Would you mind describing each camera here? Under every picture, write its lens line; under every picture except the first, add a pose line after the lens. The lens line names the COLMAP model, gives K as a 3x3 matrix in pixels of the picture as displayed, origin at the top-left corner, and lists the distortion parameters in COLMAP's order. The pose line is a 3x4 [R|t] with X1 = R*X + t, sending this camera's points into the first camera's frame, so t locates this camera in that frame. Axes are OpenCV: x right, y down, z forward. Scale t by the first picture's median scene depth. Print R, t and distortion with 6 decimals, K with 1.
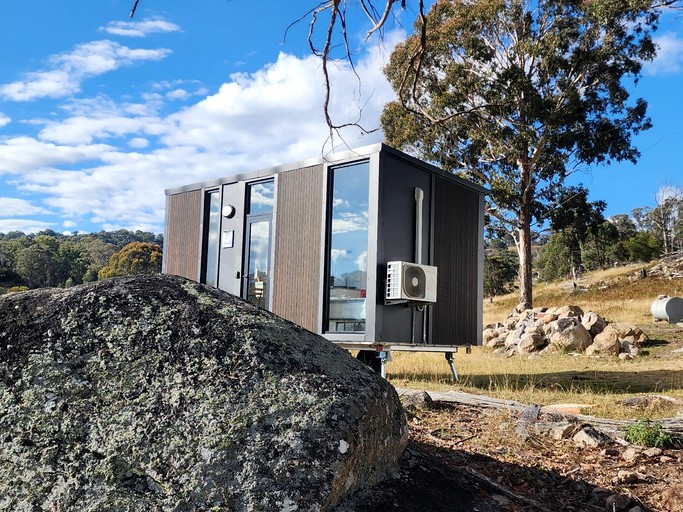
lens RADIAL K [[835.0, 0, 339.1], [0, 835.0, 268.3], [0, 0, 1]] dist [0.099458, 0.000000]
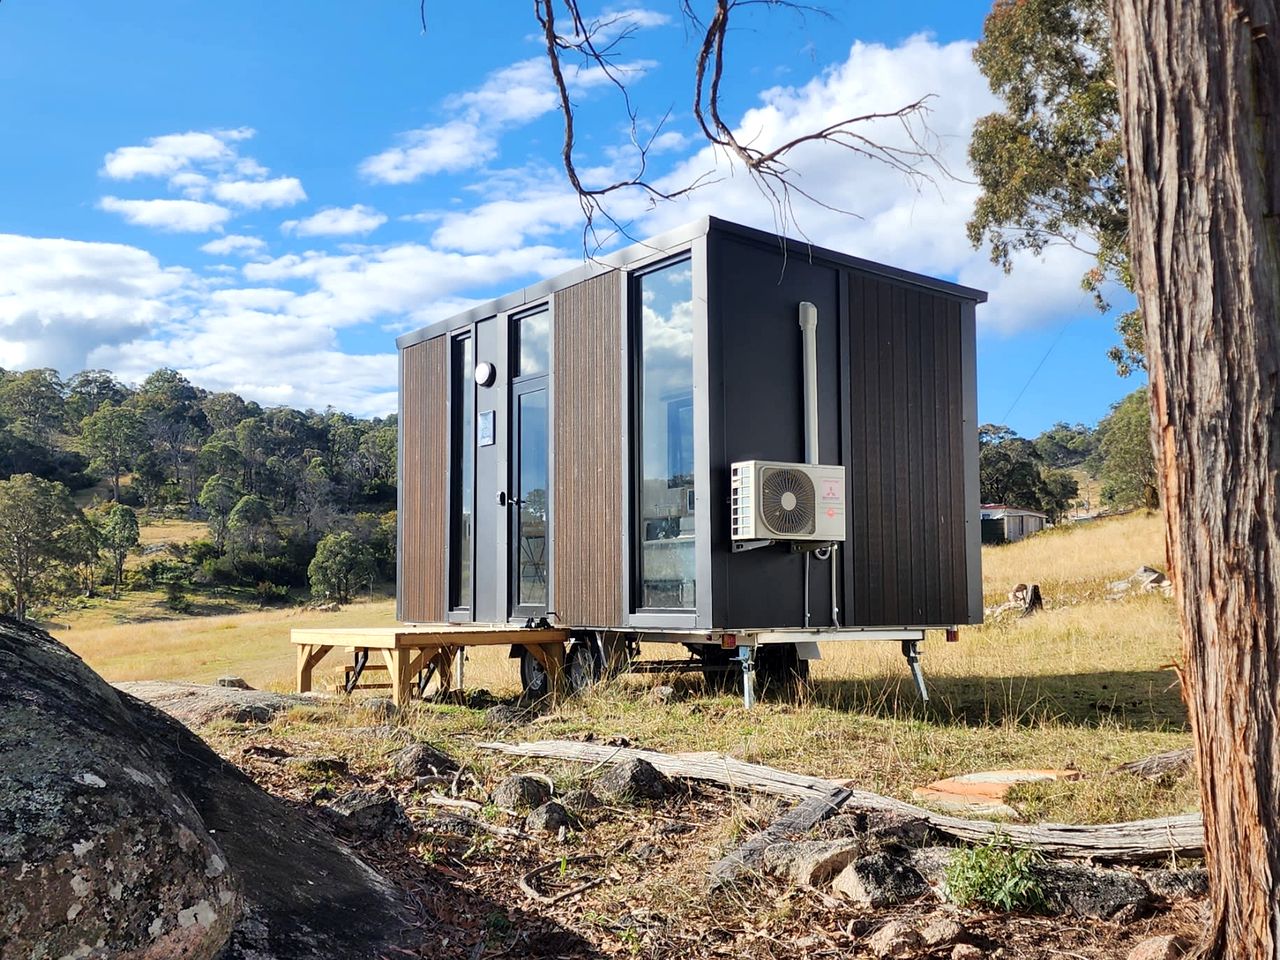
lens RADIAL K [[1564.8, 0, 664.3], [0, 1564.8, 479.9], [0, 0, 1]] dist [0.099458, 0.000000]
pose [[0.977119, -0.055745, -0.205259, 0.166986], [0.059263, 0.998181, 0.011027, -0.008035], [0.204271, -0.022939, 0.978646, 0.090644]]
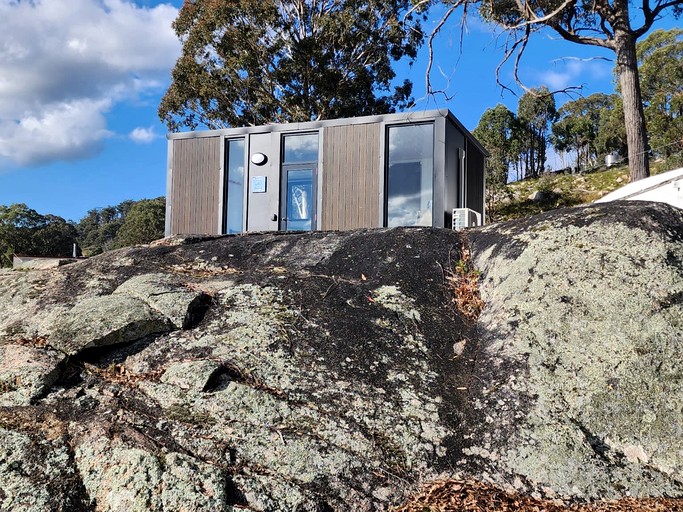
lens RADIAL K [[835.0, 0, 342.9], [0, 835.0, 262.9], [0, 0, 1]] dist [0.099458, 0.000000]
pose [[0.929090, 0.009477, 0.369733, -0.433272], [-0.023561, 0.999158, 0.033594, 0.027454], [-0.369103, -0.039923, 0.928531, -0.048802]]
